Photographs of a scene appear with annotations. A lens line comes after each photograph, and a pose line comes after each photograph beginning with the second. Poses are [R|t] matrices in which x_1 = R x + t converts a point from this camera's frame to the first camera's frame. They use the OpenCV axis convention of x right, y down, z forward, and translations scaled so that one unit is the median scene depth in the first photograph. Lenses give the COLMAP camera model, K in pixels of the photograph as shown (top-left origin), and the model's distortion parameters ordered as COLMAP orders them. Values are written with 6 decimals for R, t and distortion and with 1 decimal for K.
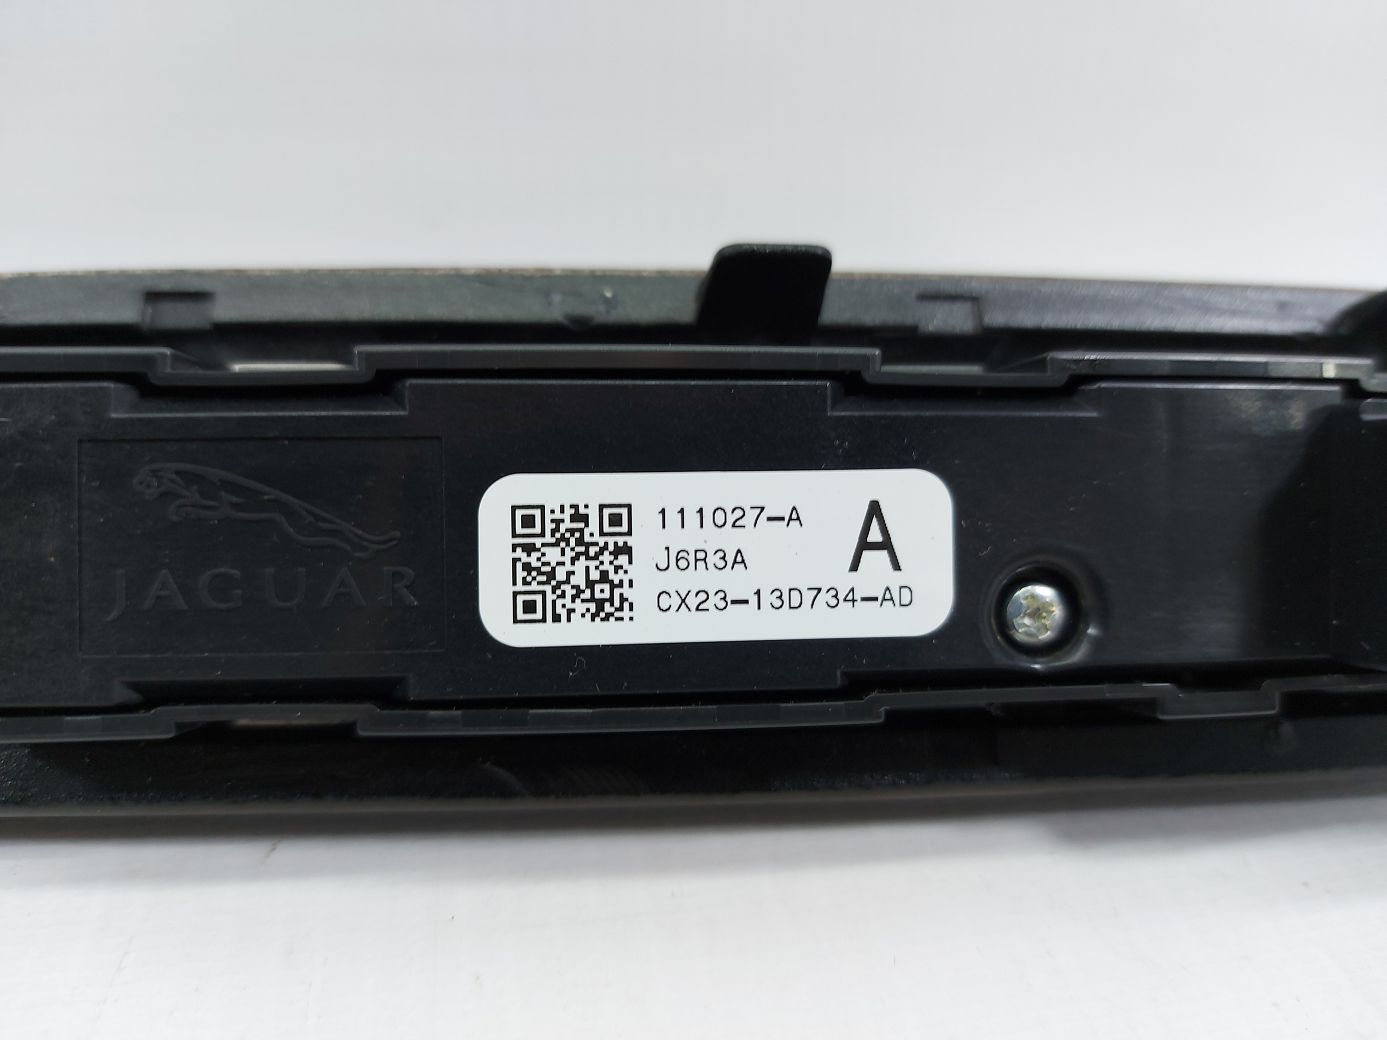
lens RADIAL K [[1169.0, 0, 689.3], [0, 1169.0, 521.6], [0, 0, 1]] dist [-0.027307, -0.017576]
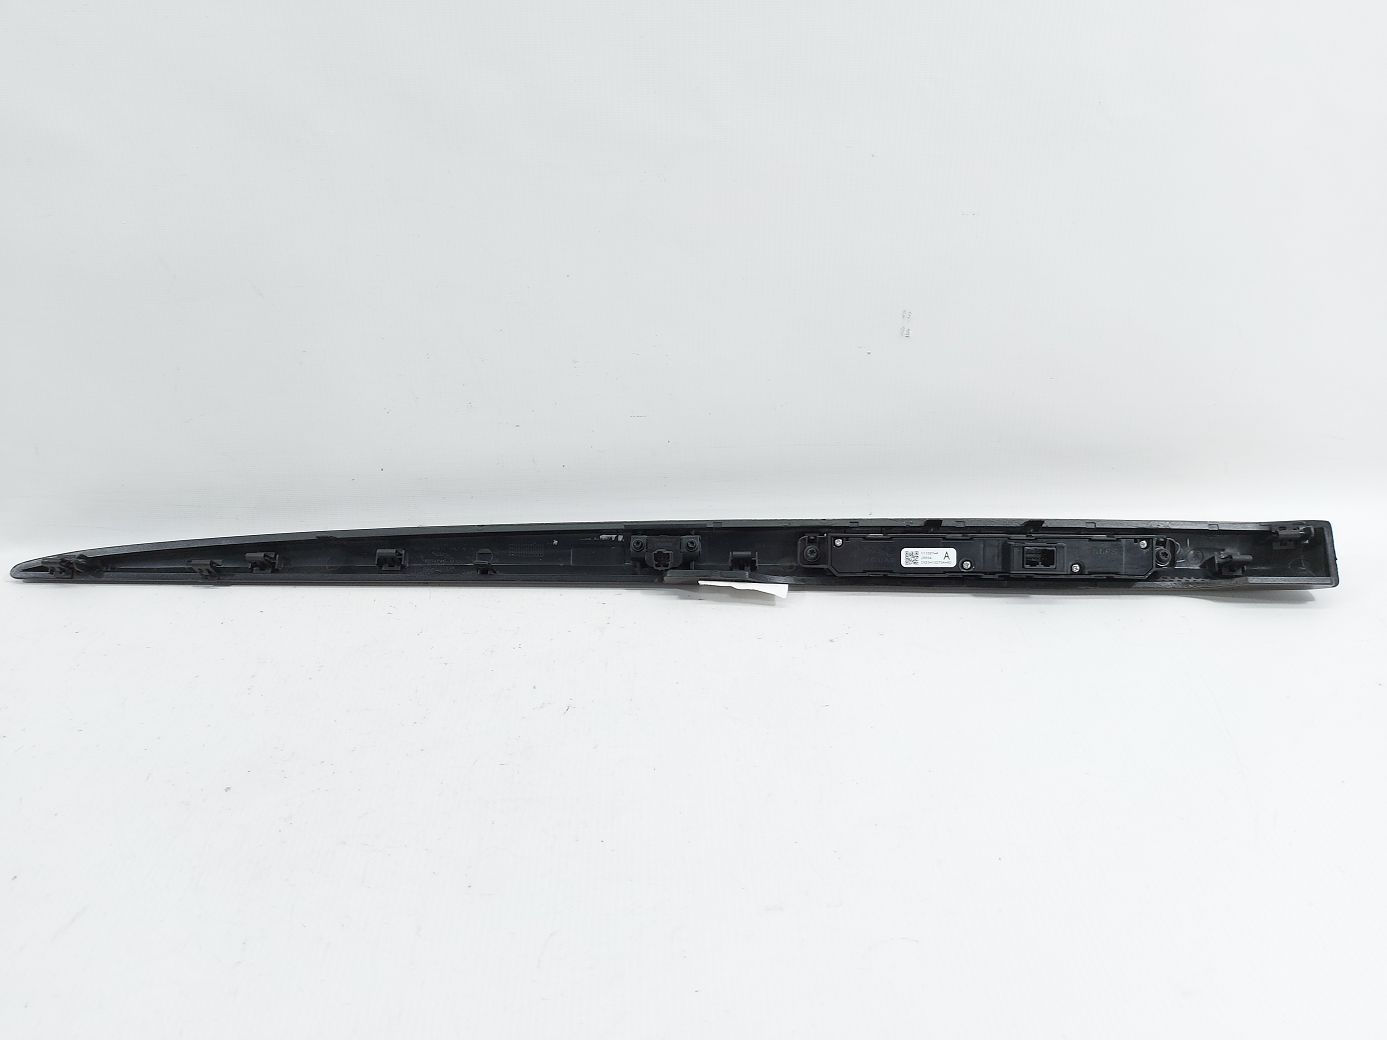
lens RADIAL K [[1169.0, 0, 684.1], [0, 1169.0, 520.7], [0, 0, 1]] dist [-0.027307, -0.017576]
pose [[0.986464, 0.009947, -0.163676, -0.359738], [-0.014046, 0.999615, -0.023910, -0.011557], [0.163376, 0.025885, 0.986224, -8.117472]]
